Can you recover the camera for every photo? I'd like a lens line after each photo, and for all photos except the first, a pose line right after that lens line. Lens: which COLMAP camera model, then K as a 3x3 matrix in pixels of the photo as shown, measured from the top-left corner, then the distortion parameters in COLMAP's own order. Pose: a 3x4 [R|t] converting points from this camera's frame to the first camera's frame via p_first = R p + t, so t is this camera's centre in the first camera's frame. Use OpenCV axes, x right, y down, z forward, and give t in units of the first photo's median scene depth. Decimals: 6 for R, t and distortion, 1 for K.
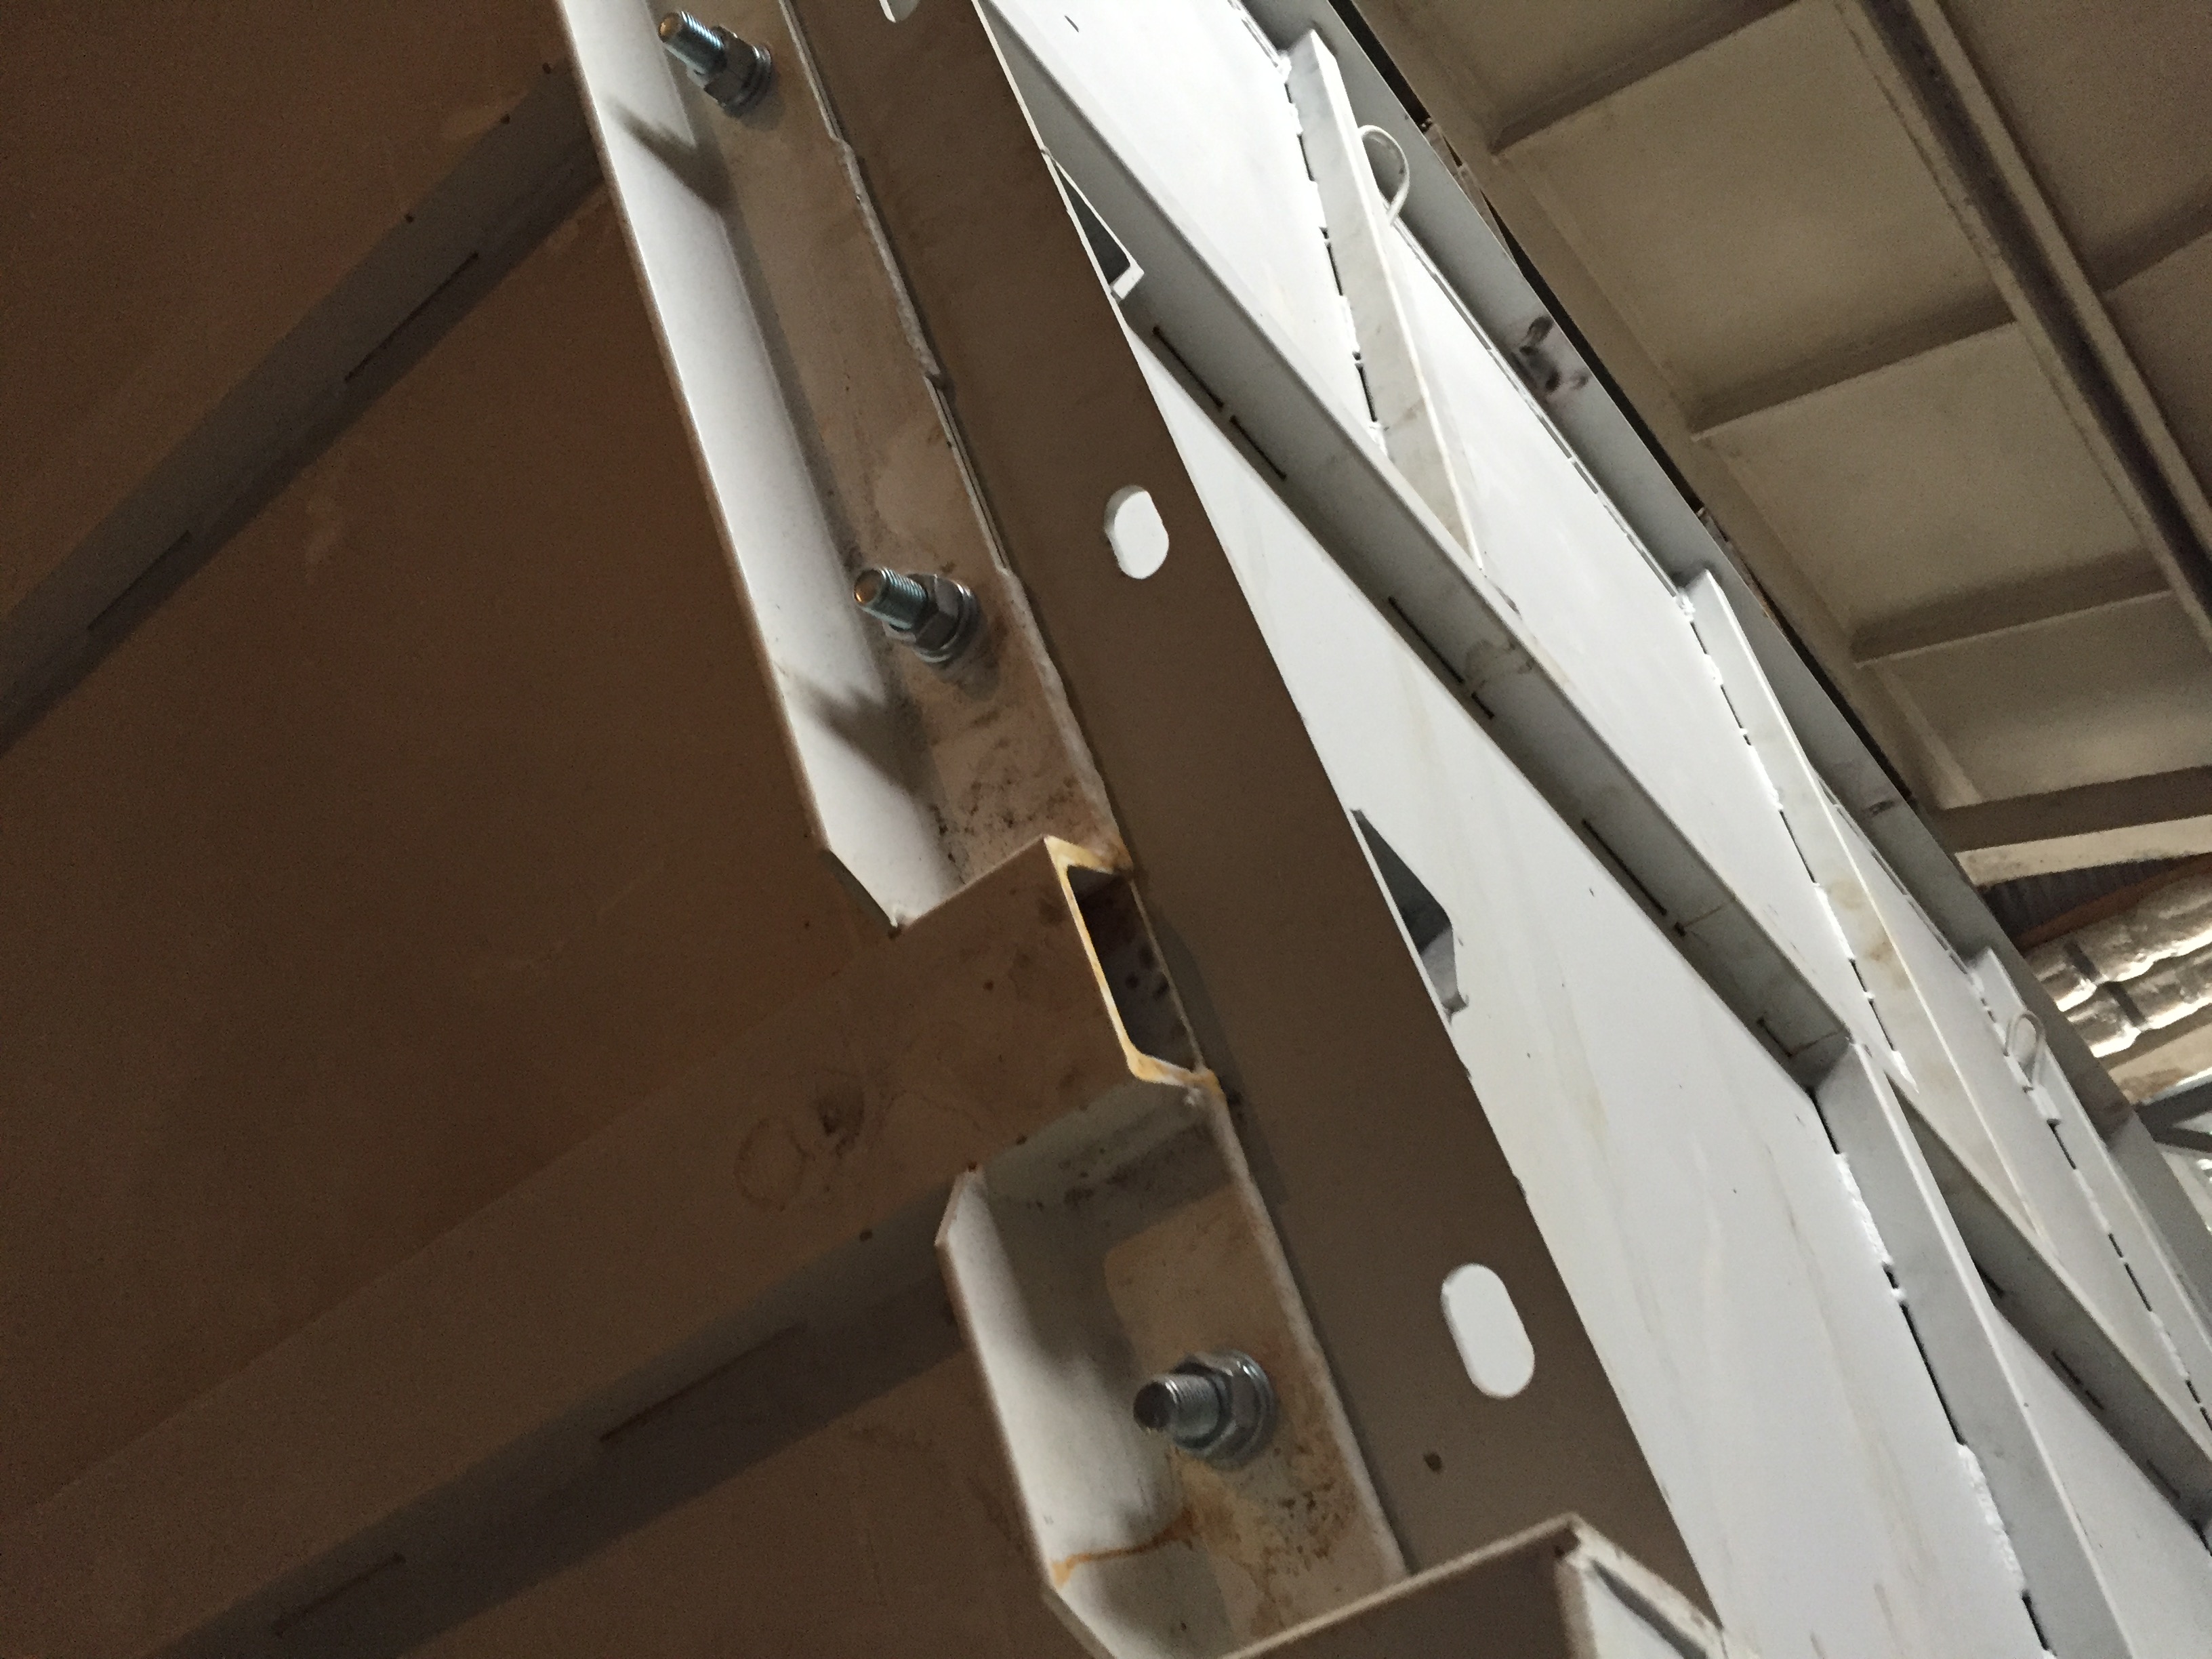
lens RADIAL K [[1851.6, 0, 1107.0], [0, 1851.6, 828.0], [0, 0, 1]] dist [0.089177, -0.107384]
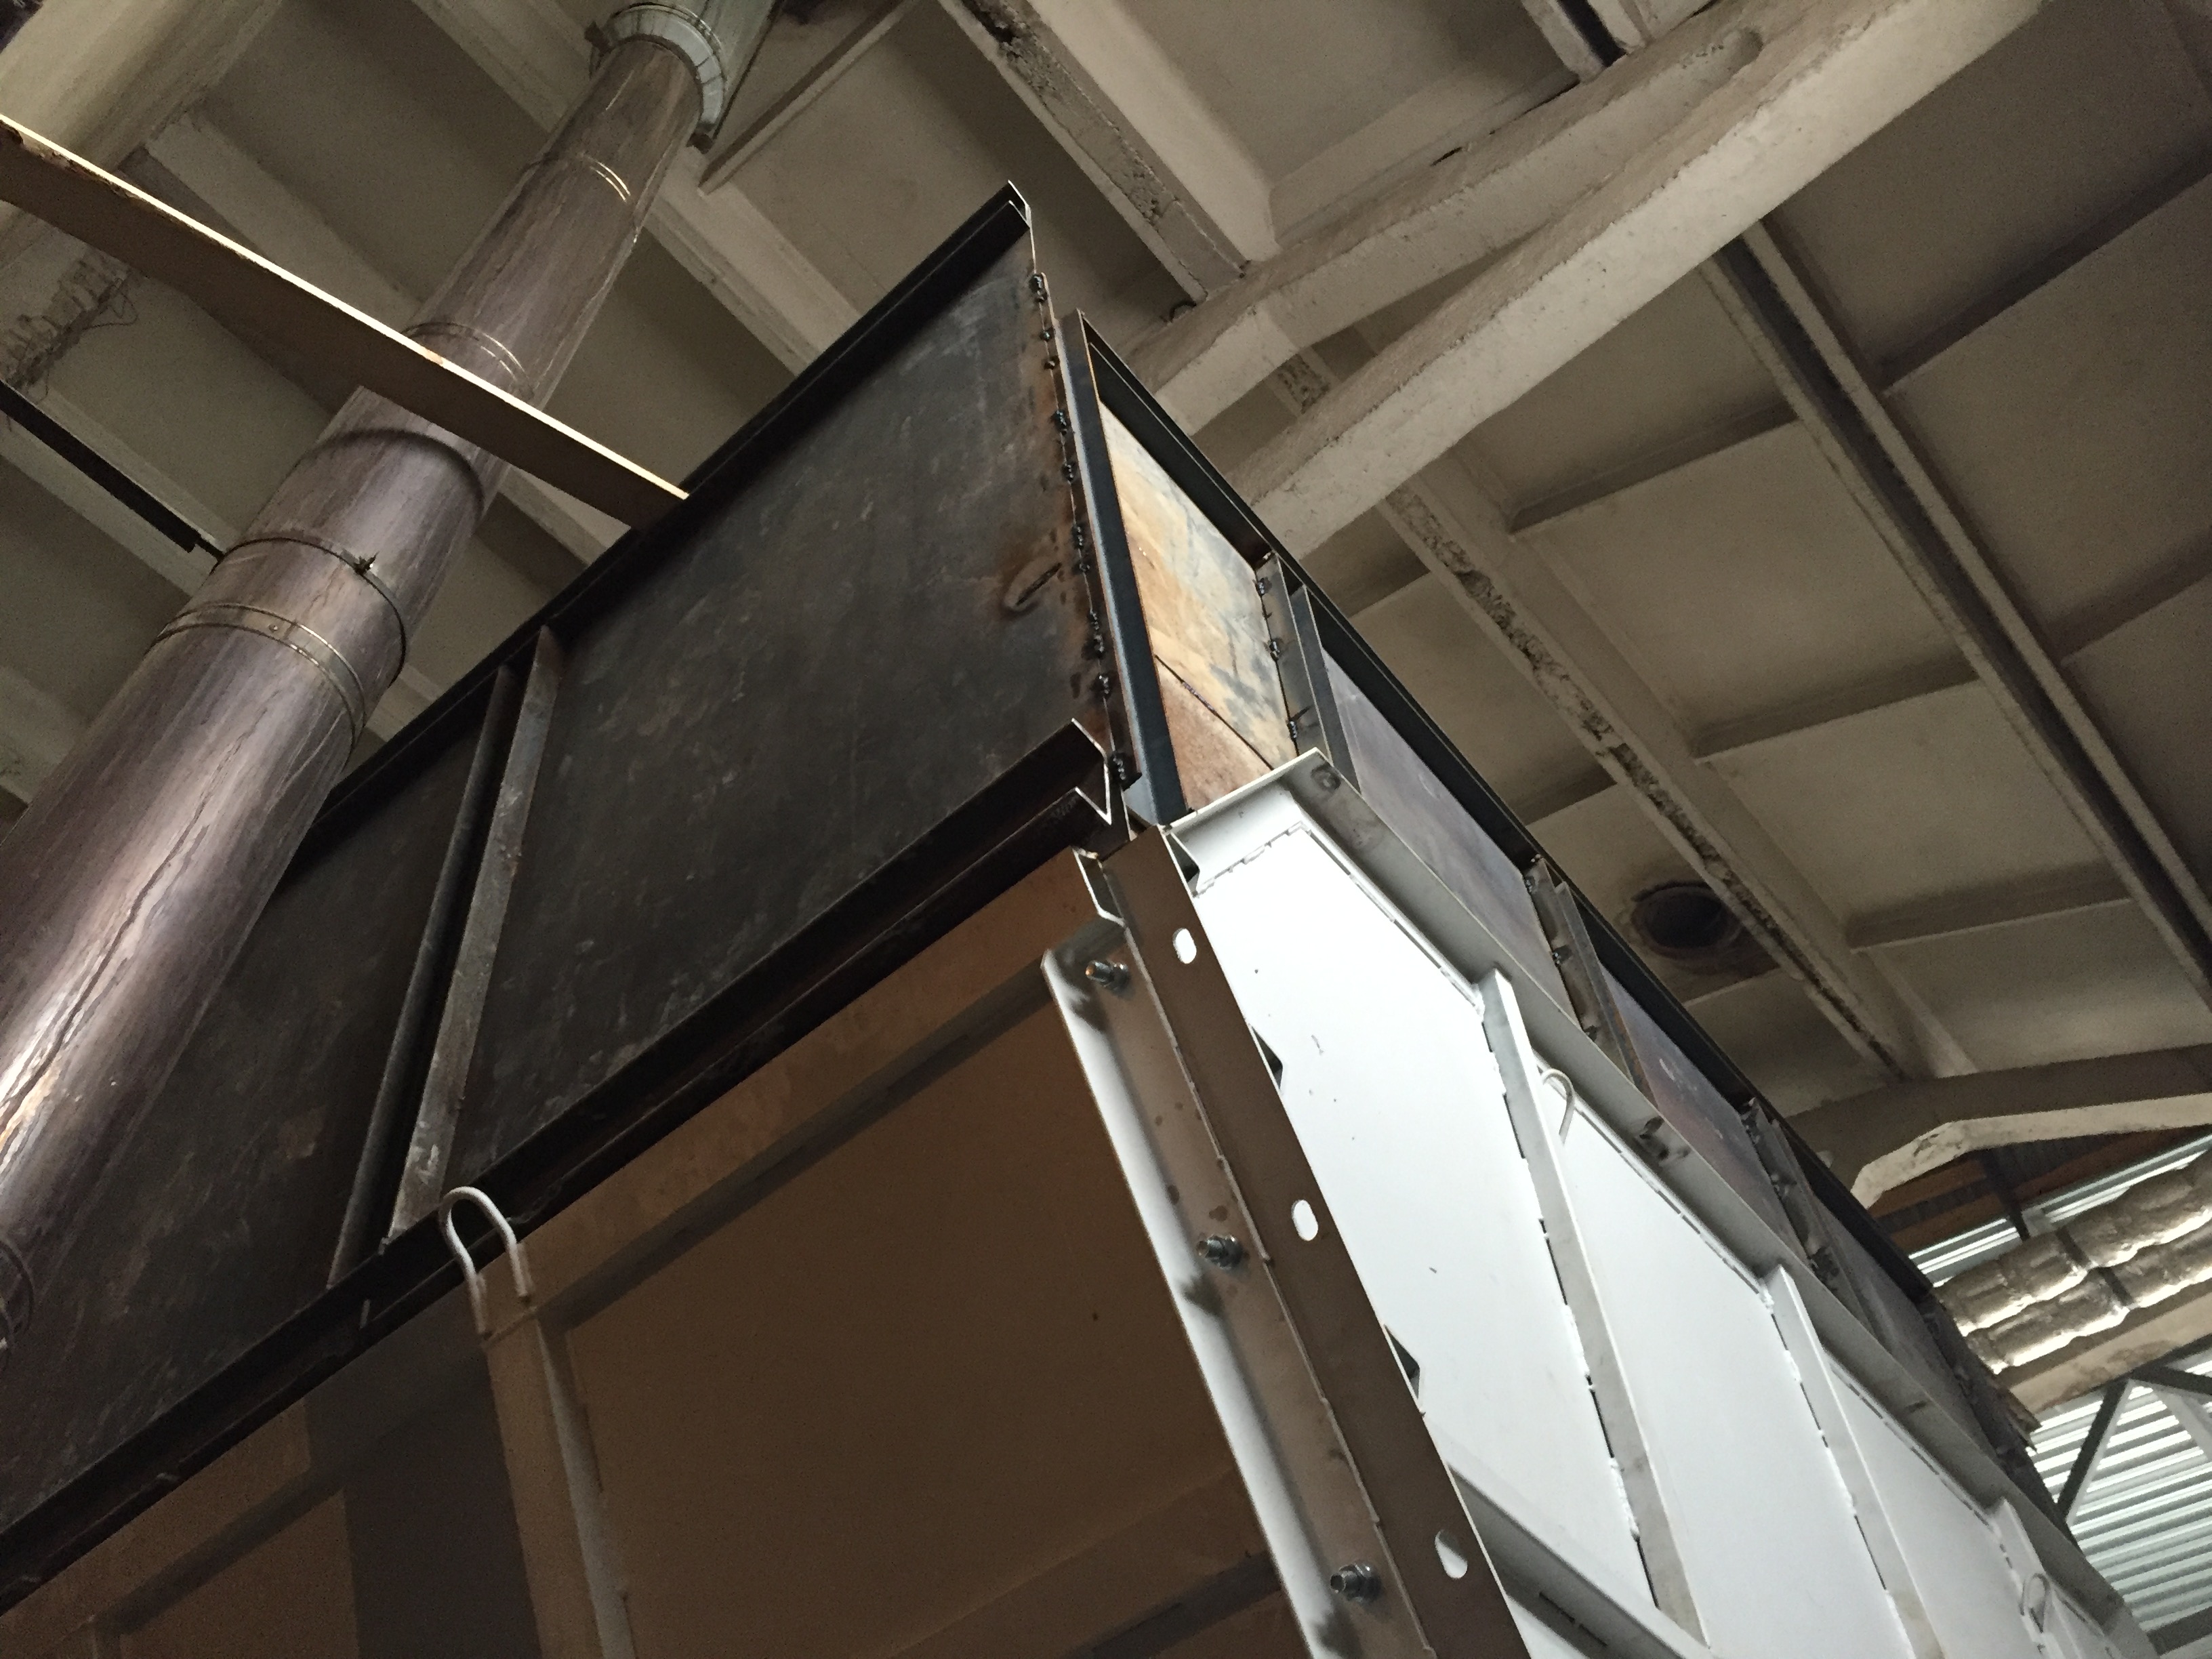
lens RADIAL K [[1851.6, 0, 1107.0], [0, 1851.6, 828.0], [0, 0, 1]] dist [0.089177, -0.107384]
pose [[0.999847, -0.014874, 0.009252, -0.049294], [0.015451, 0.997715, -0.065778, -0.111516], [-0.008253, 0.065910, 0.997791, -0.103043]]
